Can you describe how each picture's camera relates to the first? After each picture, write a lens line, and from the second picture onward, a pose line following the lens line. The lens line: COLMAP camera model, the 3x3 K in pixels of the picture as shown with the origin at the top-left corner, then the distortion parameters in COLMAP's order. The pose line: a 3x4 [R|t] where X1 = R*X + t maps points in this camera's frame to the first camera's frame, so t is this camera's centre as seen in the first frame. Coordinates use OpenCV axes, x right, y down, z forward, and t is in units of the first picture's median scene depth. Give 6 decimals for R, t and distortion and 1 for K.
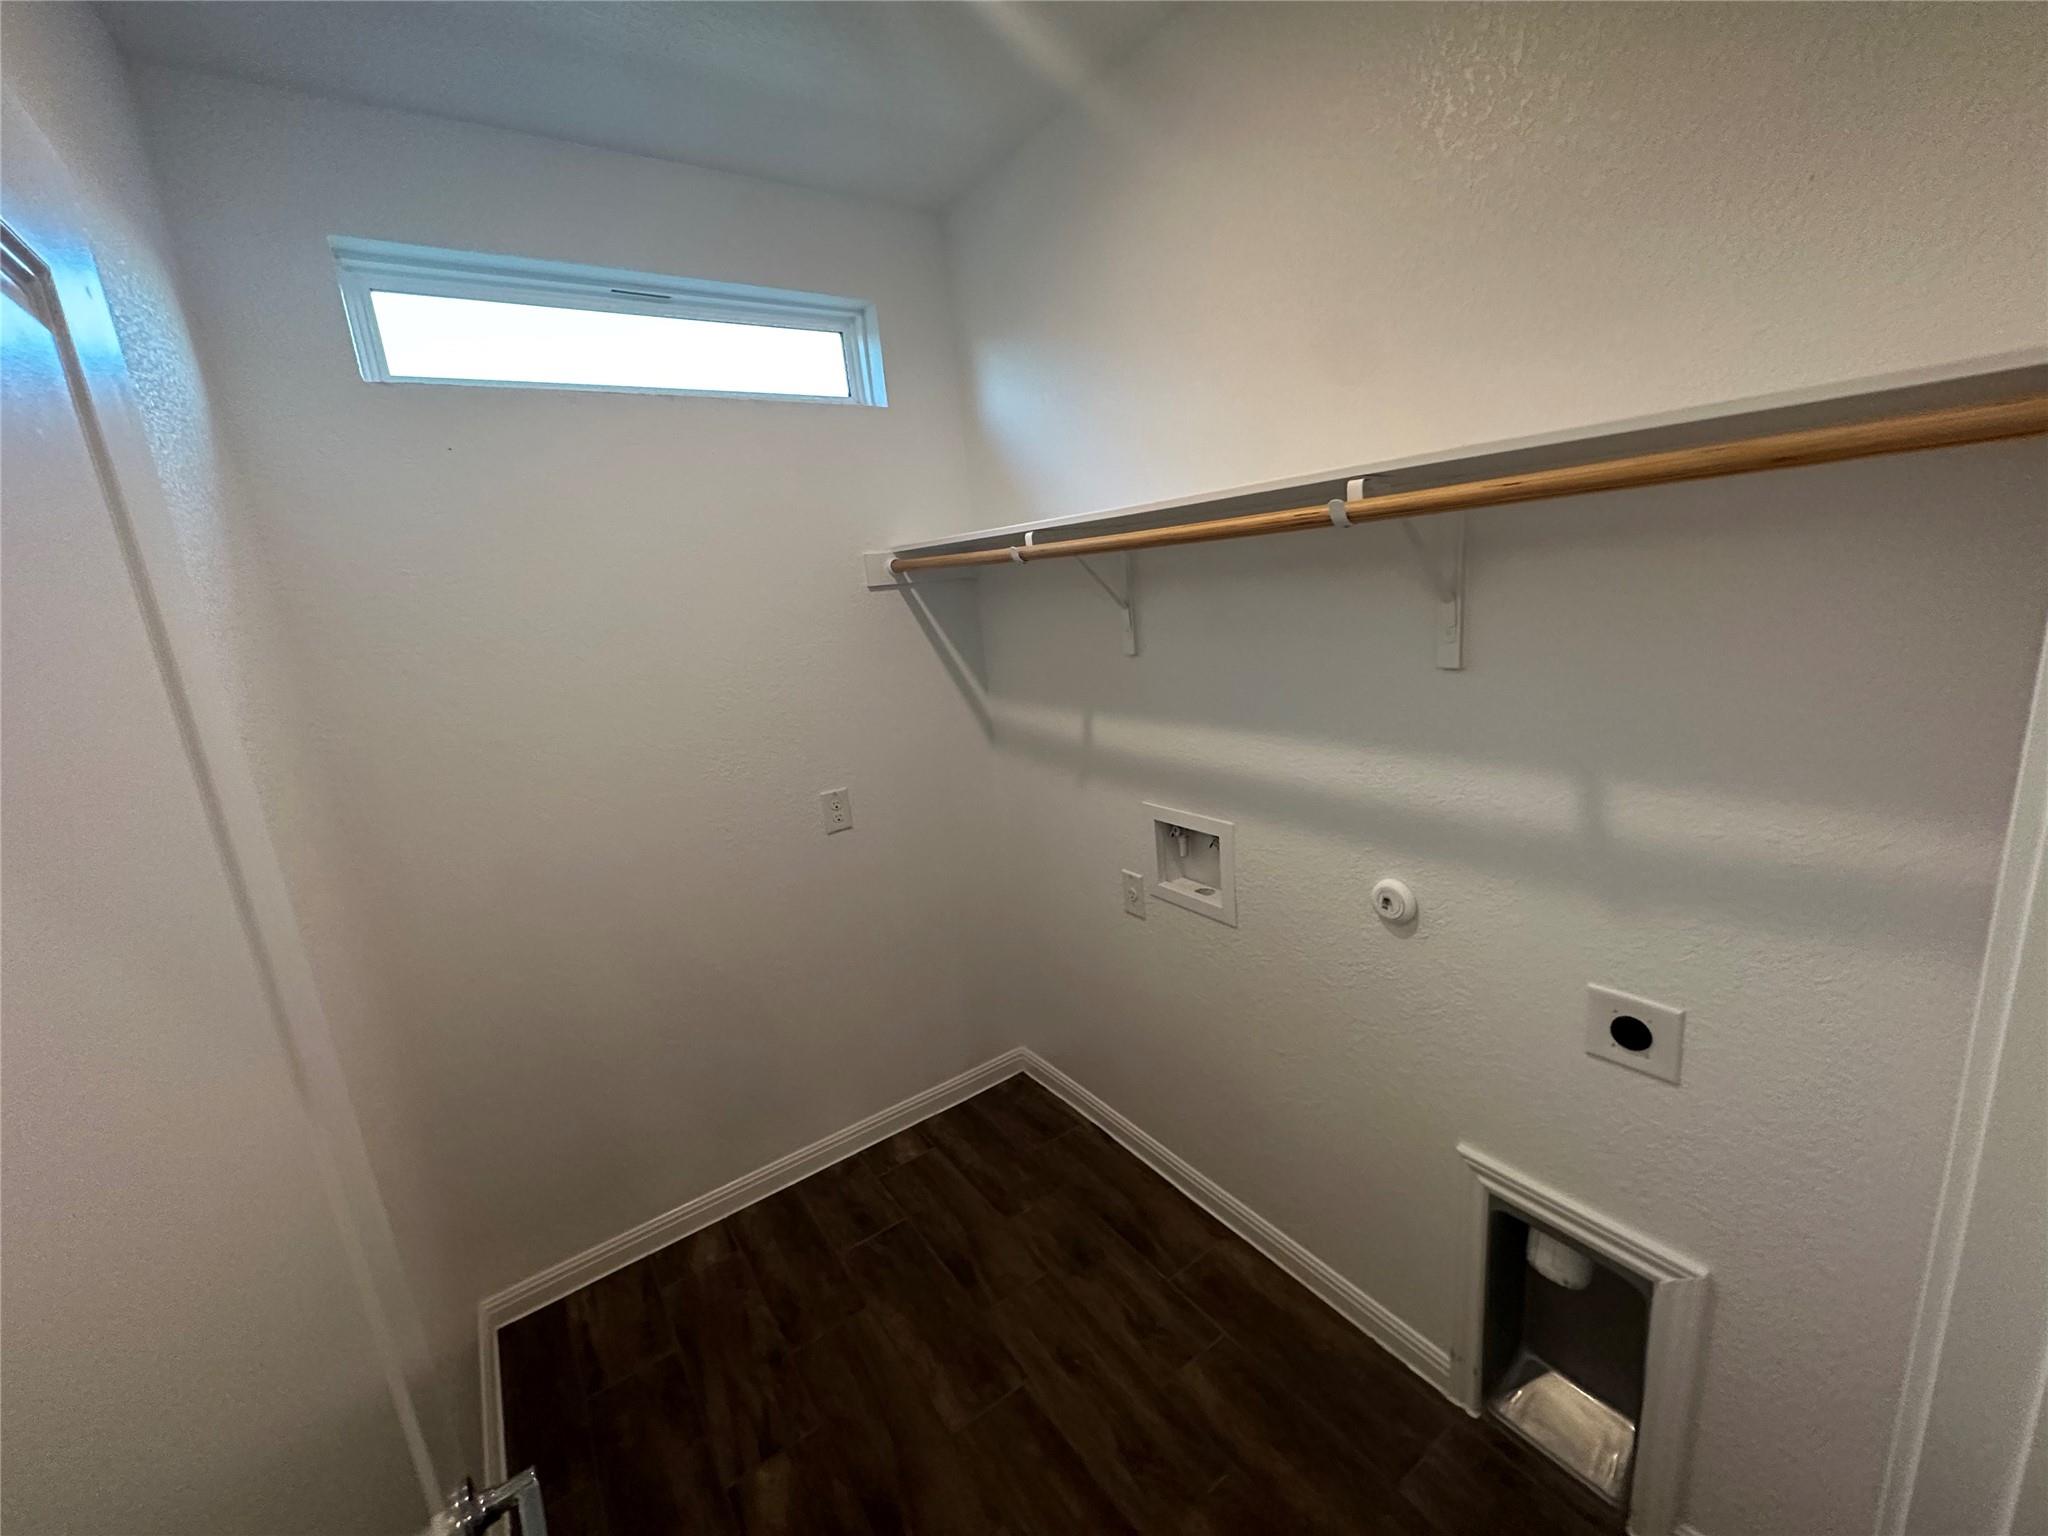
lens RADIAL K [[817.8, 0, 1024.6], [0, 817.8, 764.4], [0, 0, 1]] dist [-0.001106, 0.000060]
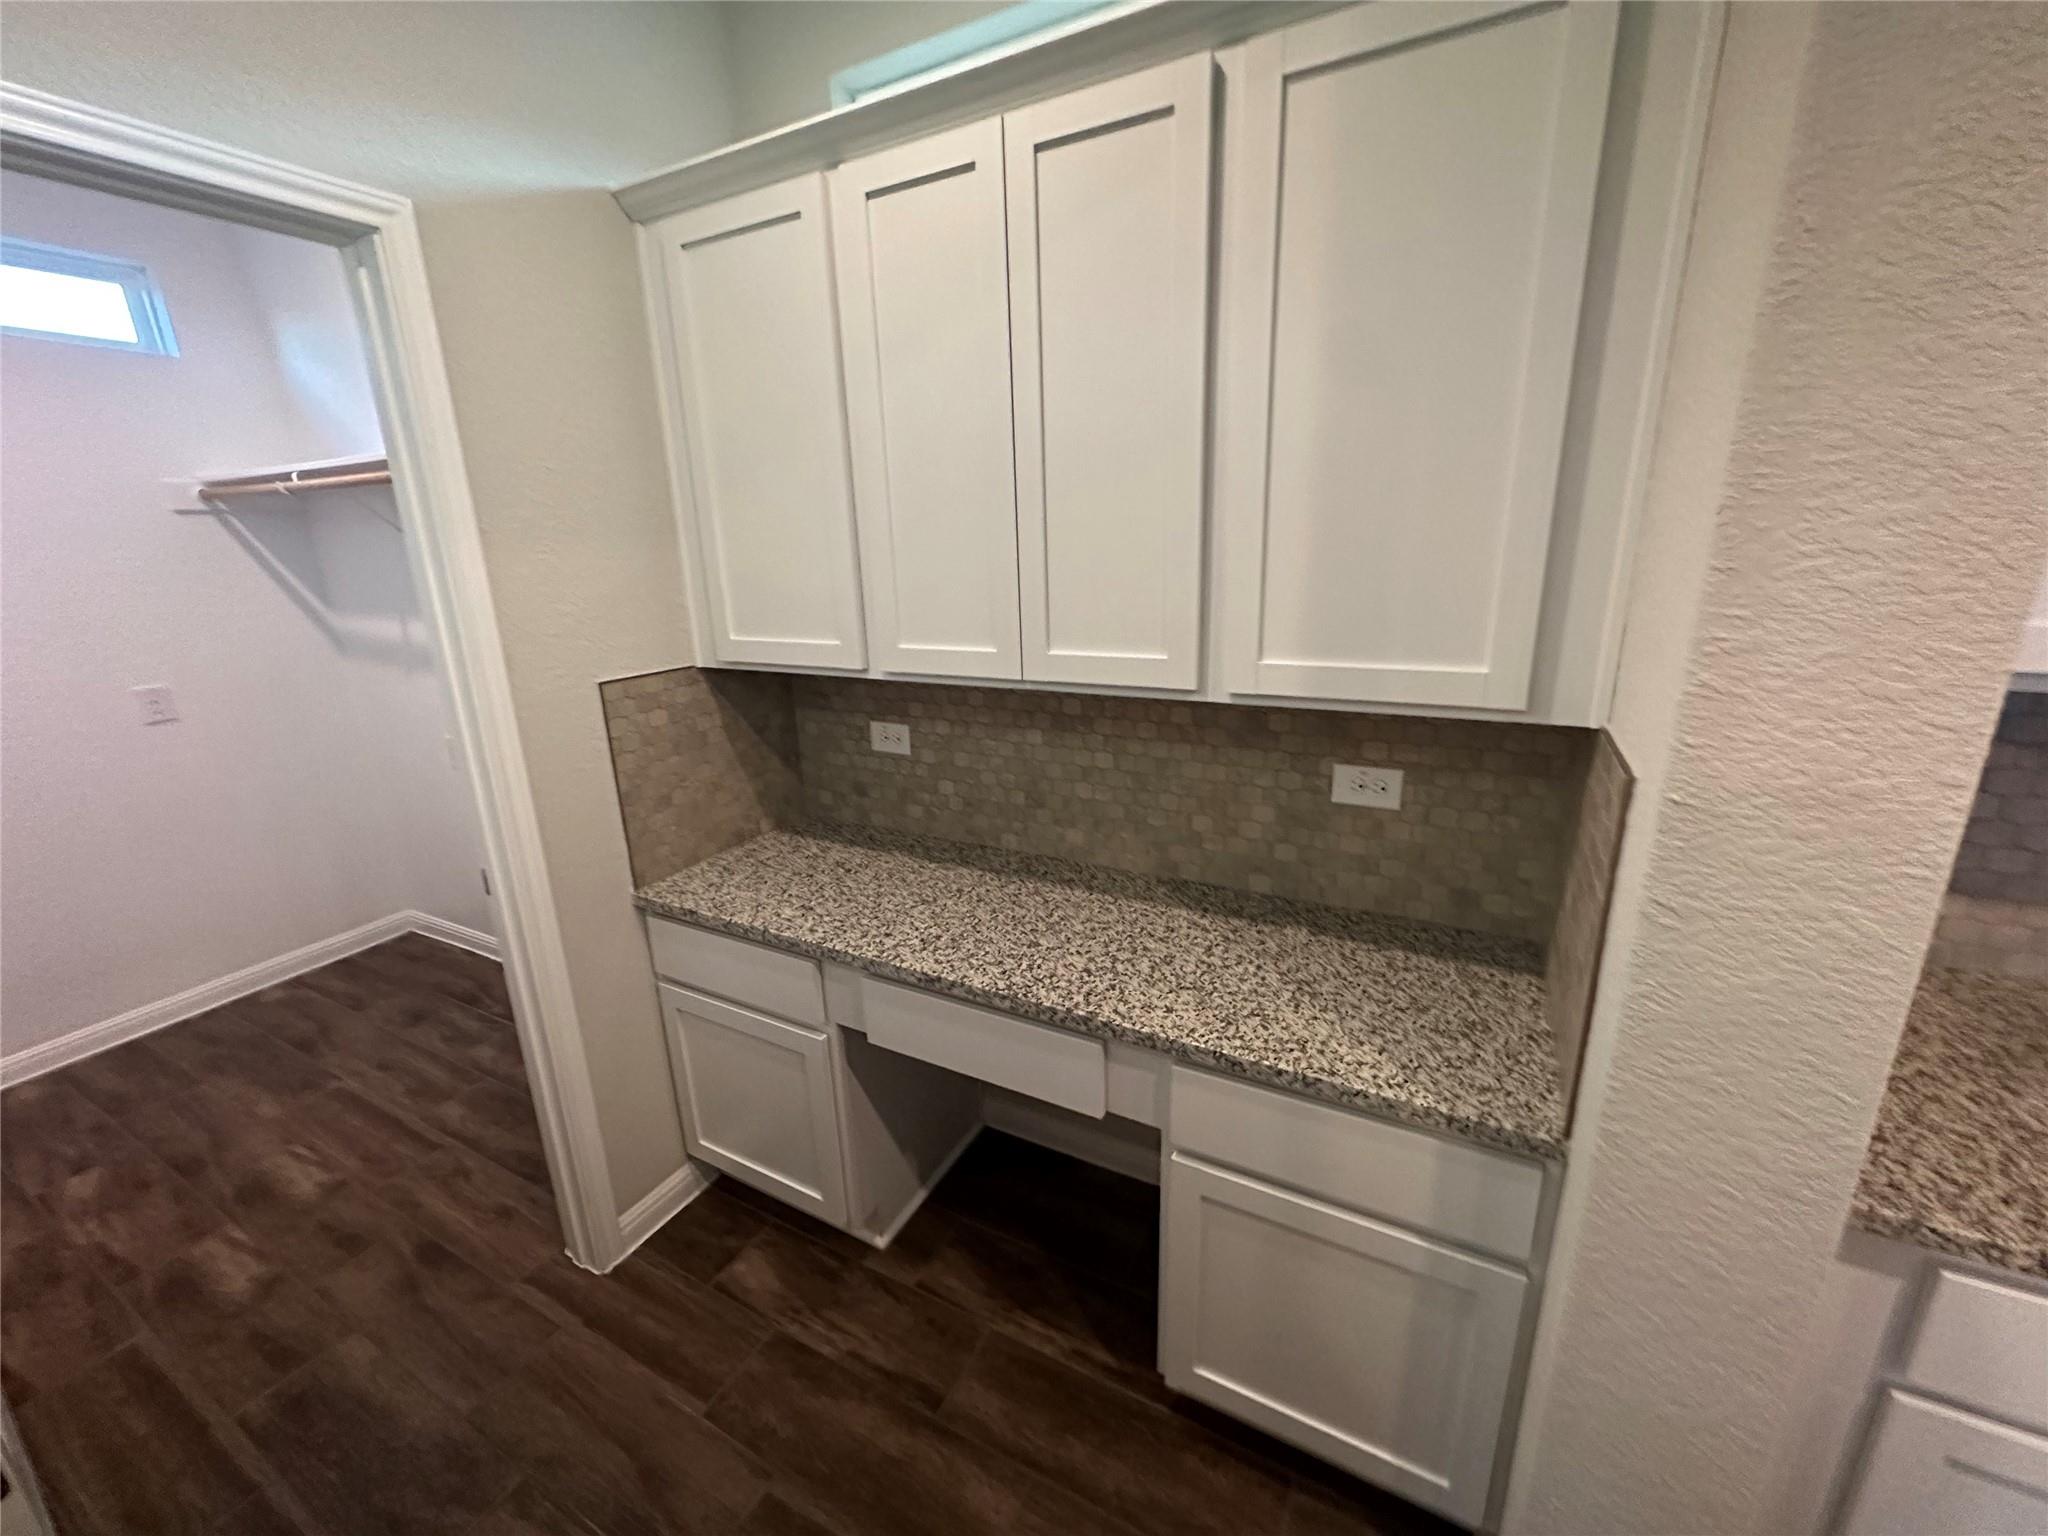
lens RADIAL K [[817.8, 0, 1024.6], [0, 817.8, 764.4], [0, 0, 1]] dist [-0.001106, 0.000060]
pose [[0.892191, -0.067627, 0.446567, 0.349950], [0.057627, 0.997690, 0.035956, 0.173370], [-0.447968, -0.006346, 0.894027, -0.593401]]
